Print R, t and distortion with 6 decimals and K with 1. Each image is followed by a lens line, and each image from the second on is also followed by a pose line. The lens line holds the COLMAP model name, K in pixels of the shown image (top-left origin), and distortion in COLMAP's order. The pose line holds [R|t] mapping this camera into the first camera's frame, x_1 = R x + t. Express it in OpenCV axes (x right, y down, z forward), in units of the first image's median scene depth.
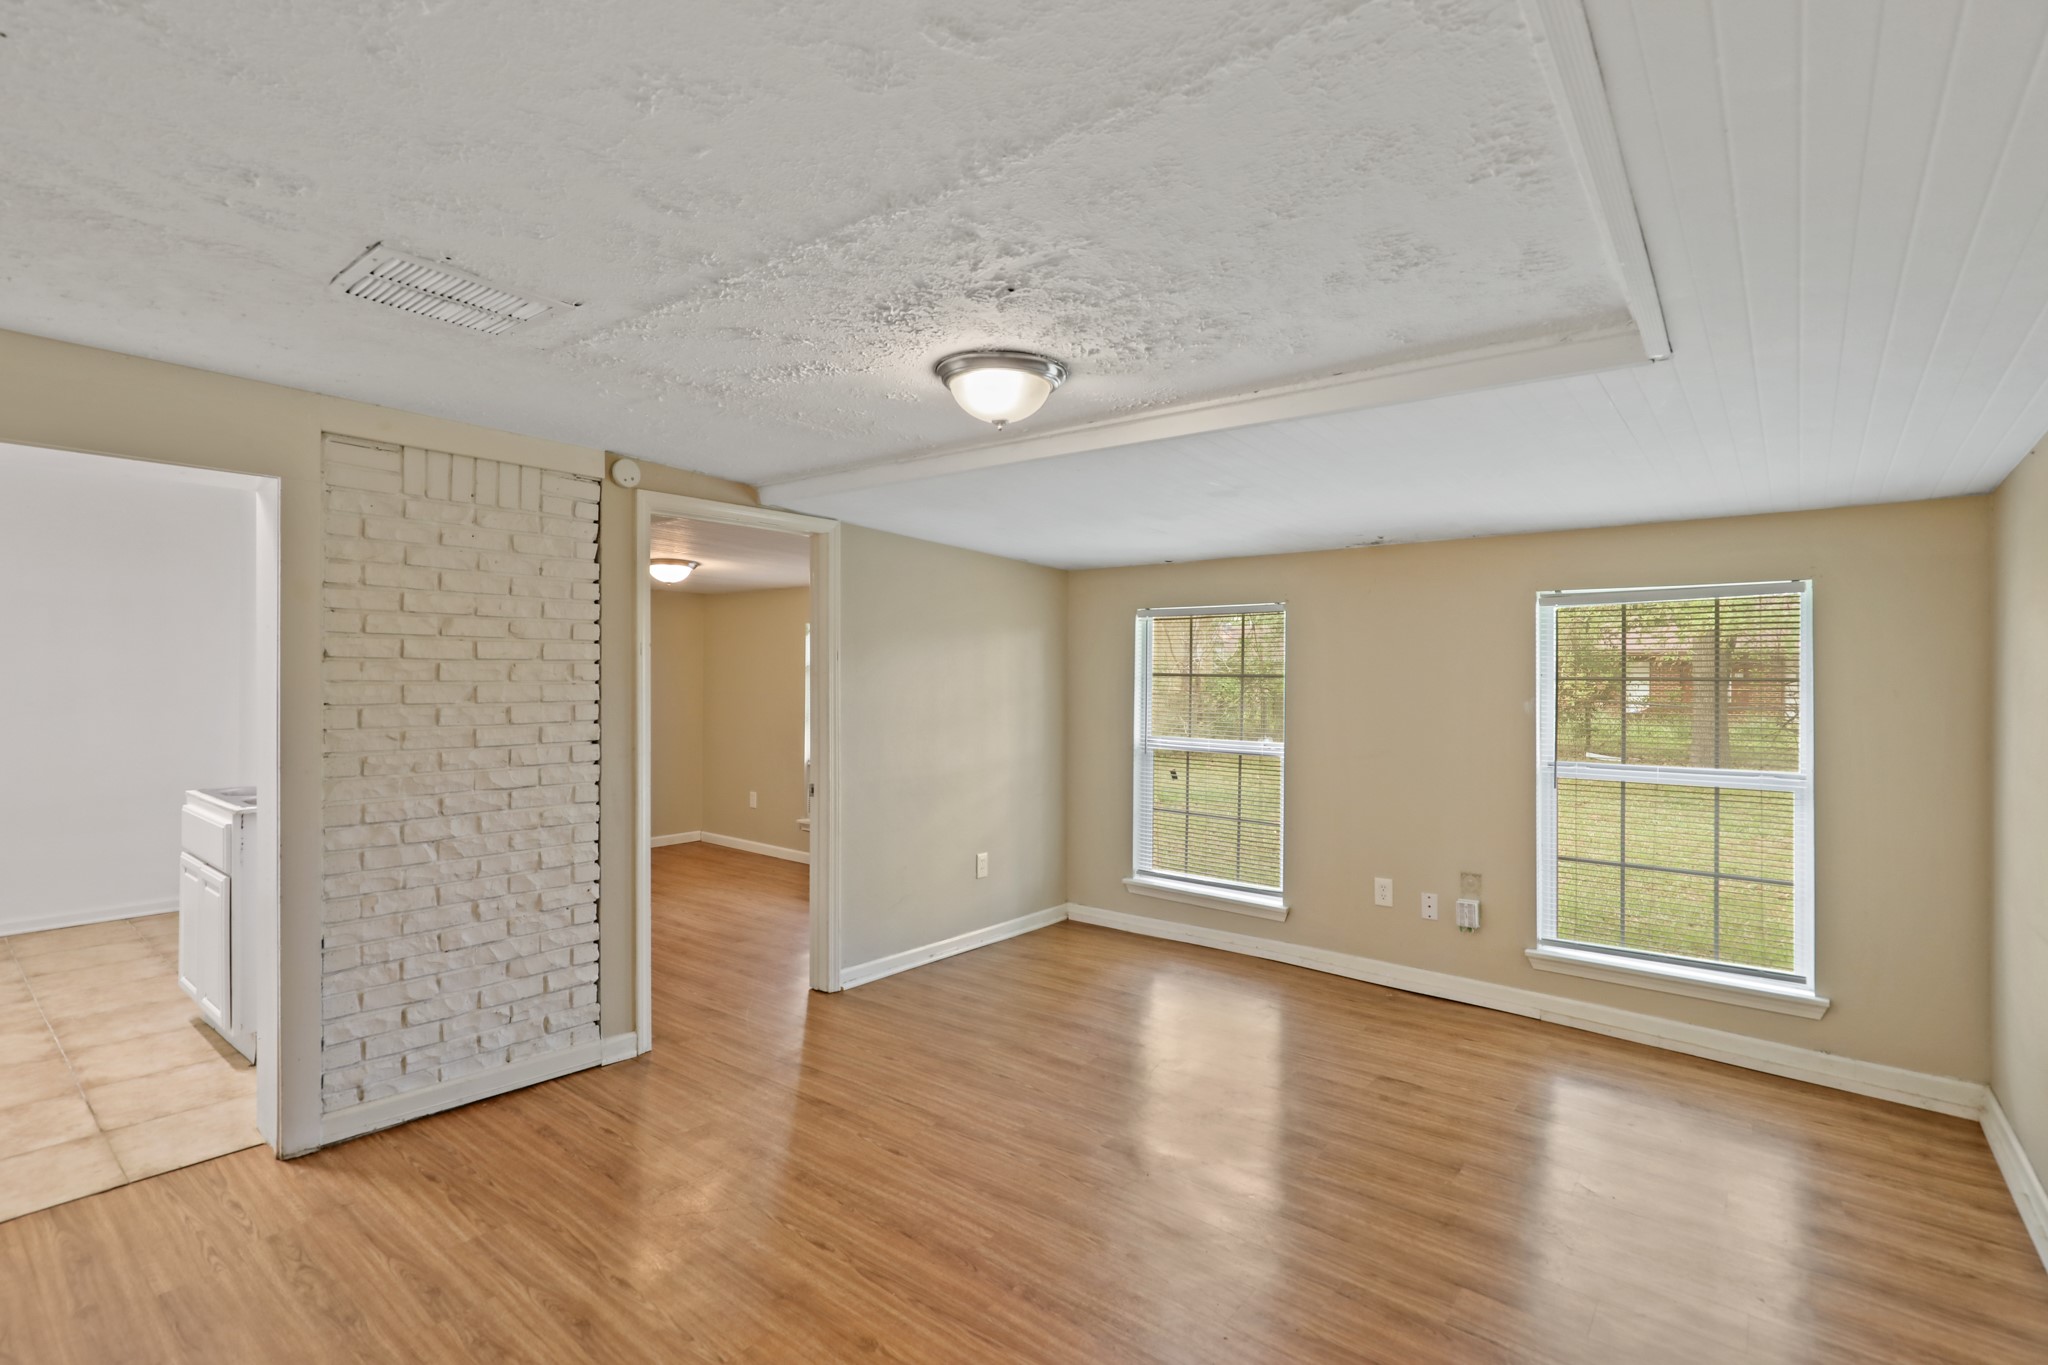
lens RADIAL K [[920.7, 0, 1010.6], [0, 920.7, 683.3], [0, 0, 1]] dist [-0.009366, -0.003137]
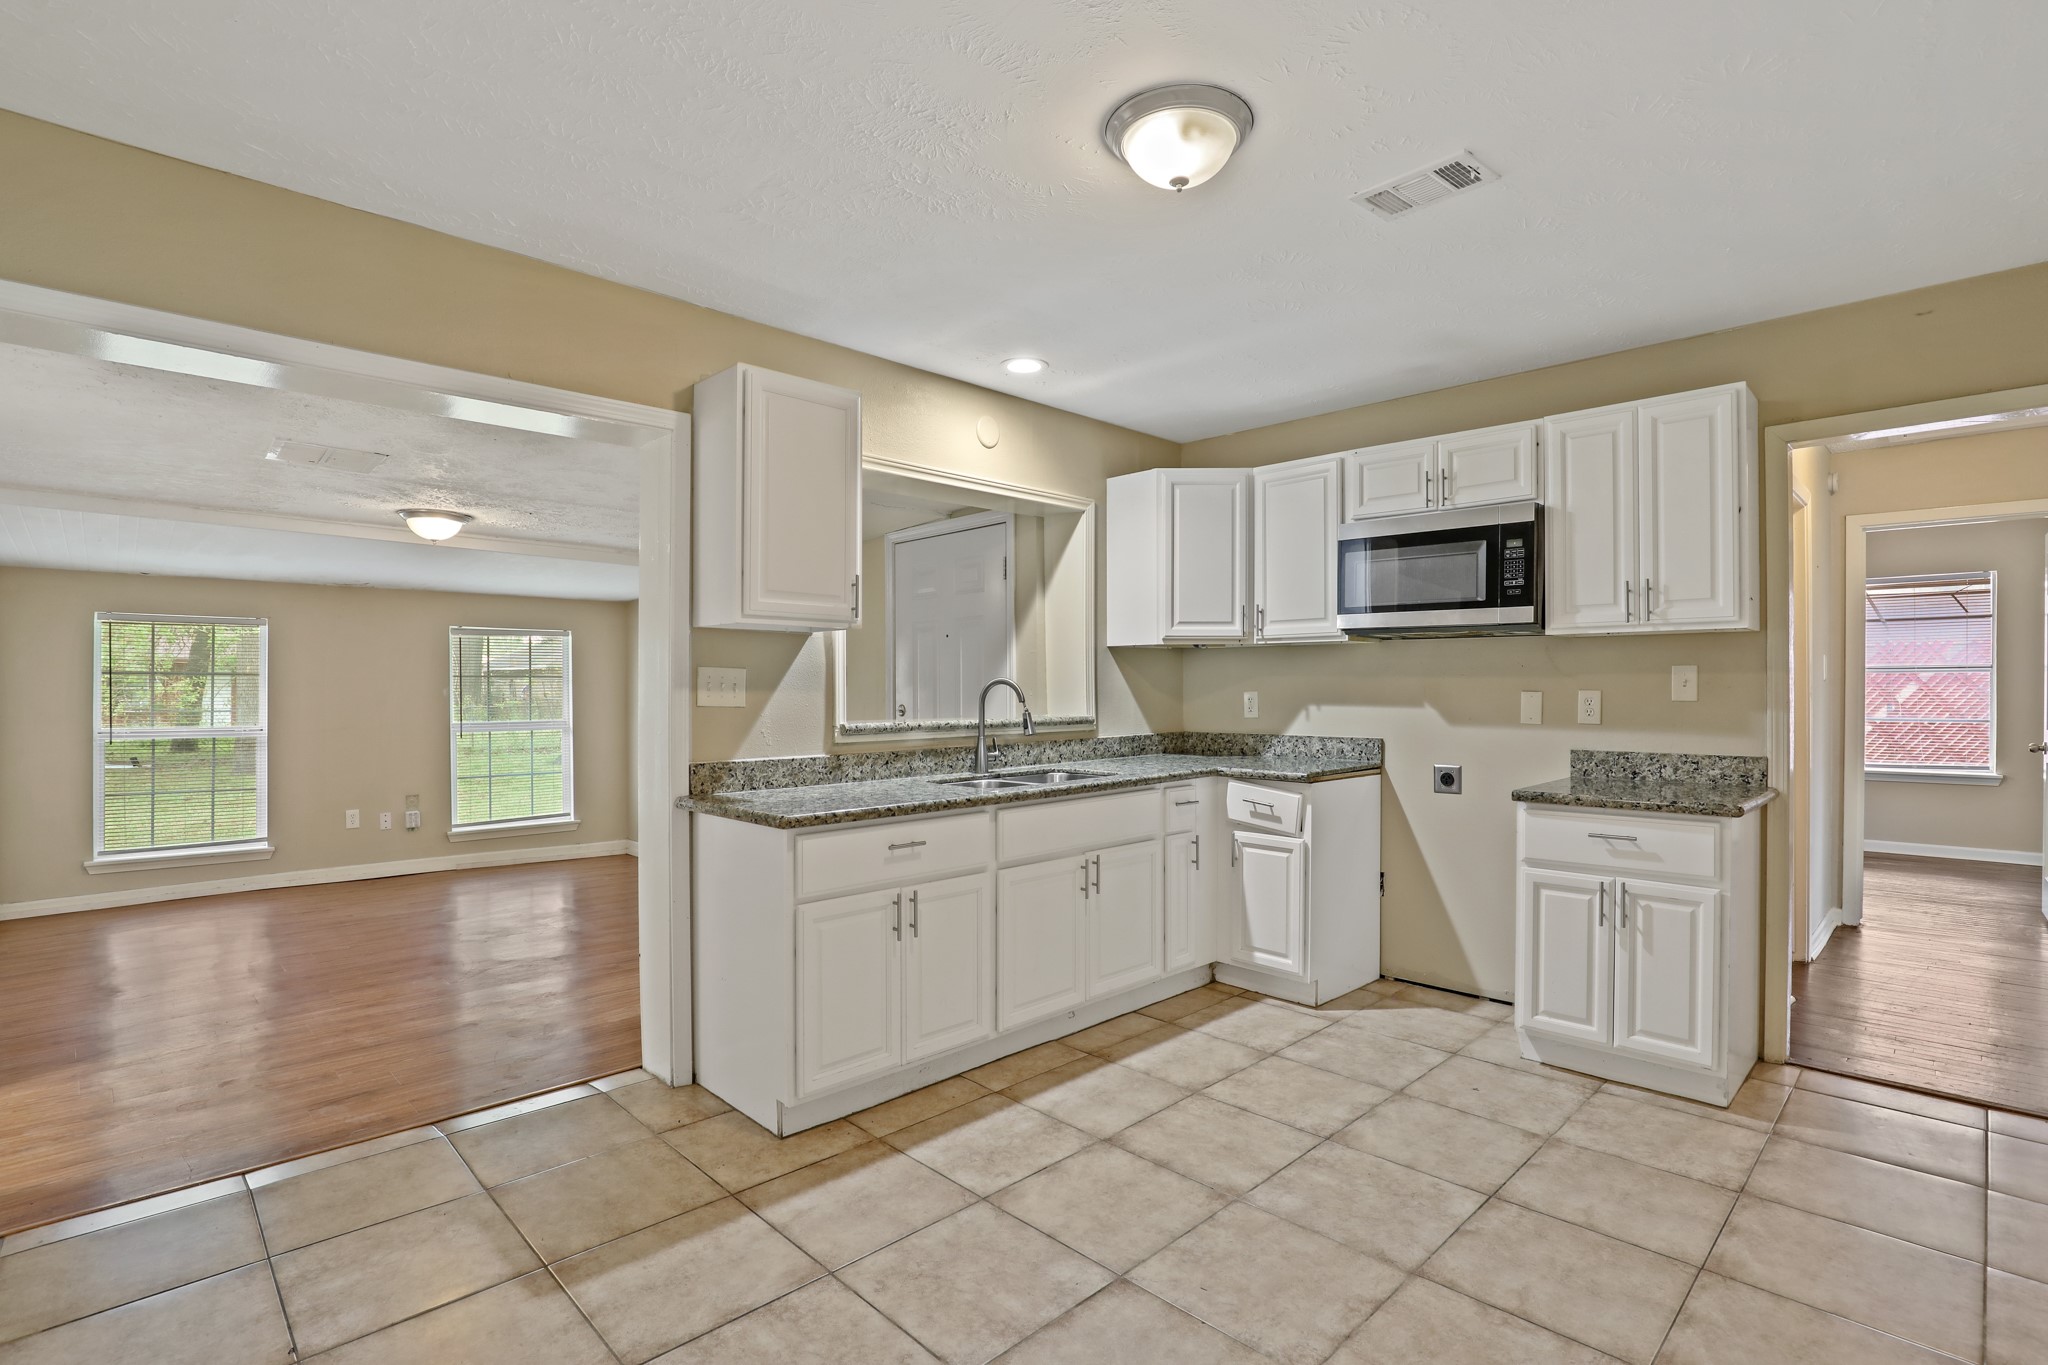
lens RADIAL K [[986.2, 0, 1007.6], [0, 986.2, 684.3], [0, 0, 1]] dist [-0.044139, 0.001259]
pose [[0.141650, -0.002284, 0.989914, -1.104319], [0.010086, 0.999949, 0.000864, 0.020244], [-0.989865, 0.009862, 0.141666, -0.306029]]
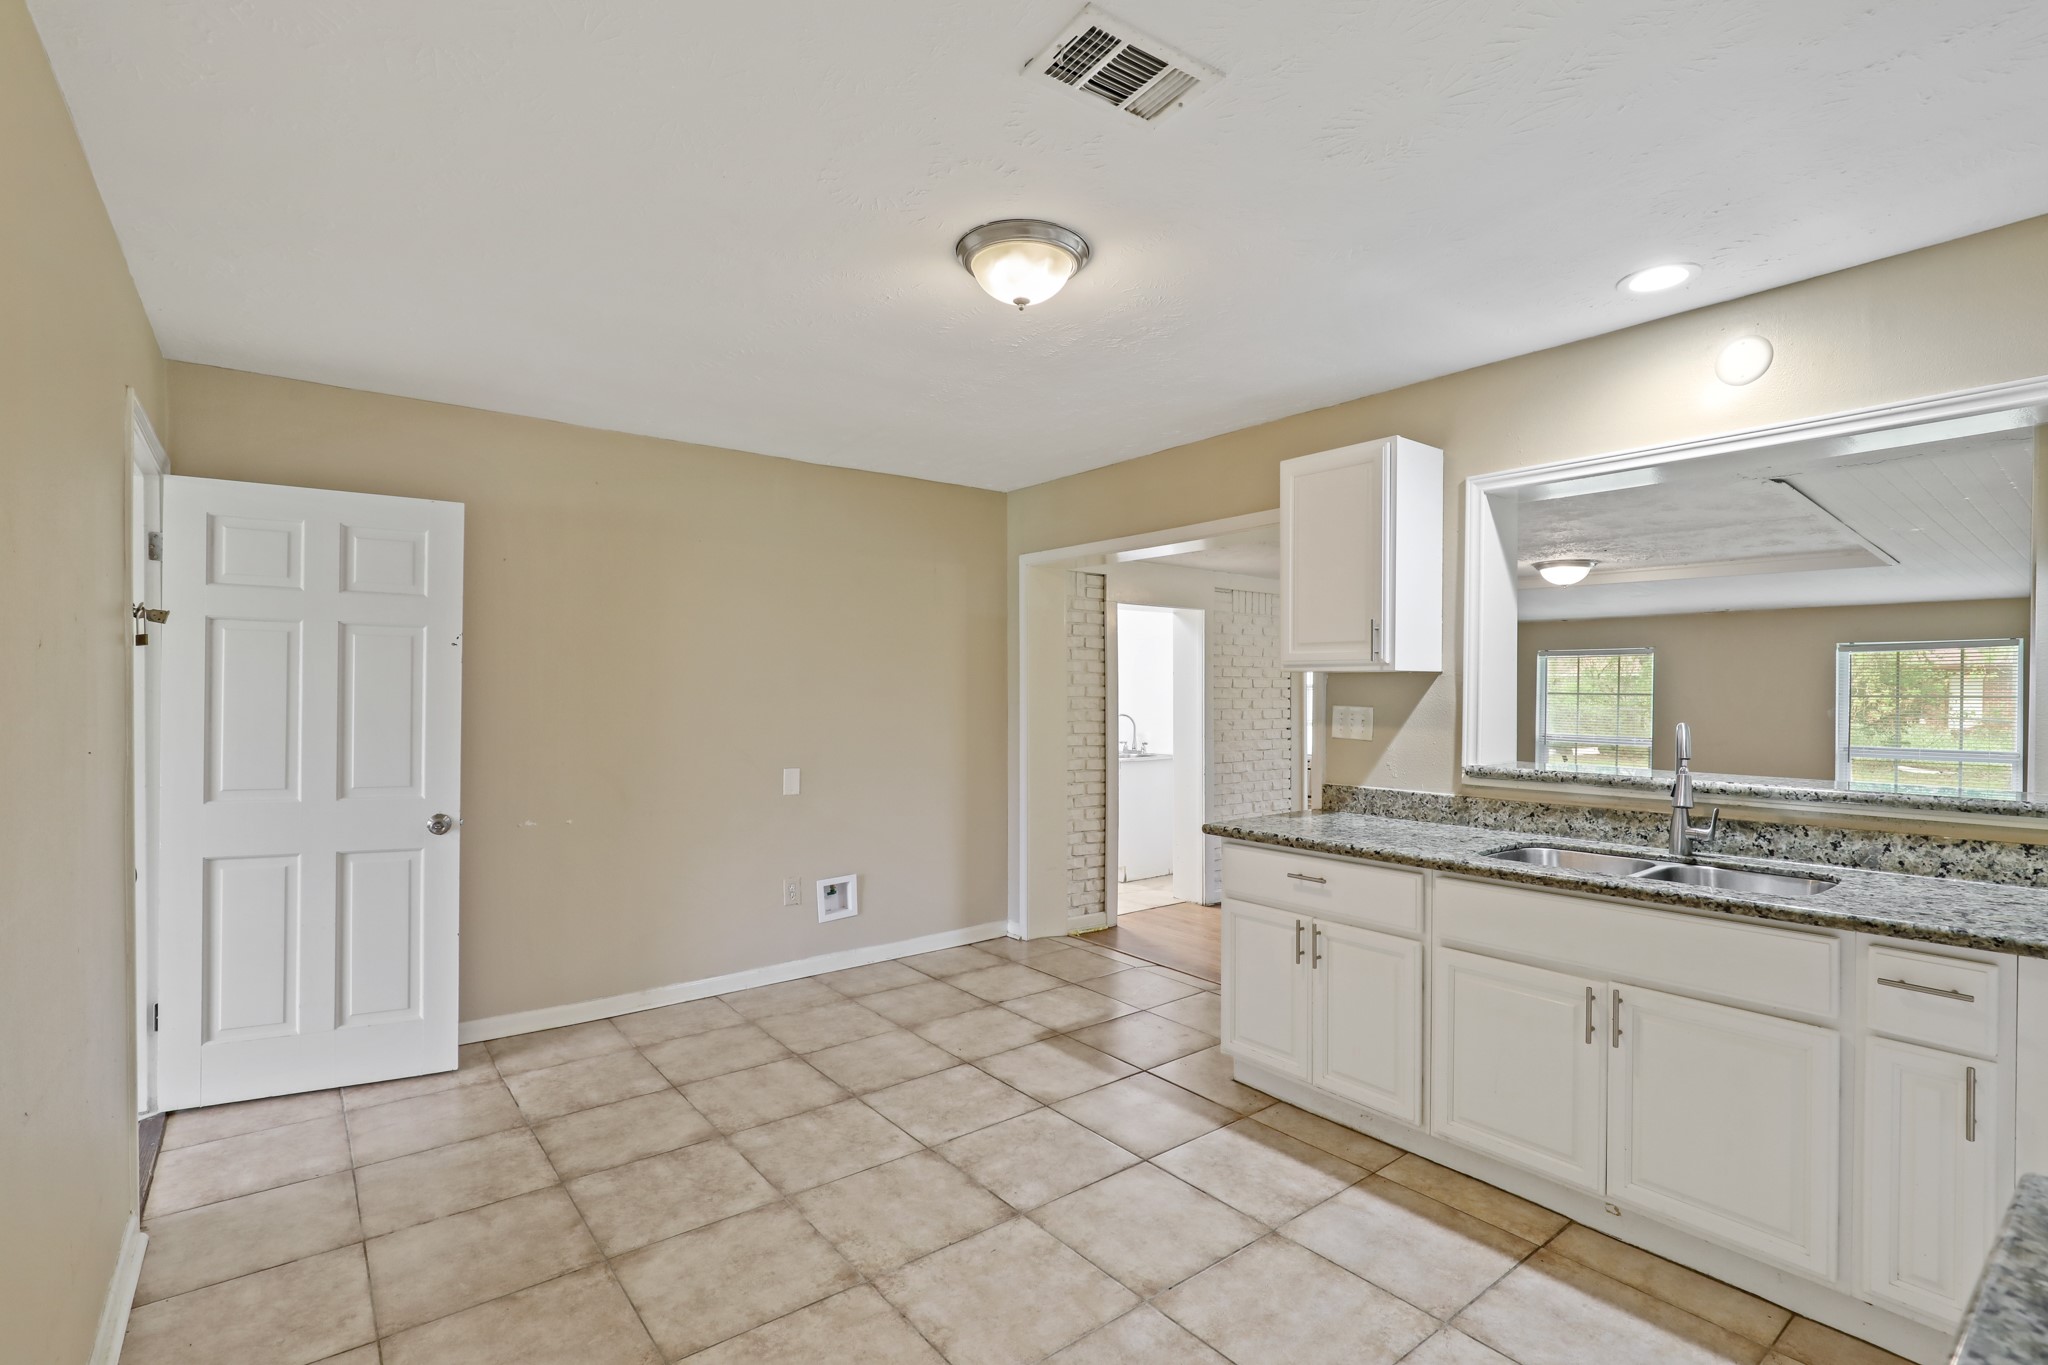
lens RADIAL K [[920.7, 0, 1074.1], [0, 920.7, 700.8], [0, 0, 1]] dist [-0.009366, -0.003137]
pose [[0.978307, 0.001395, -0.207157, -0.420075], [-0.000589, 0.999992, 0.003952, -0.003254], [0.207161, -0.003745, 0.978300, -0.877709]]
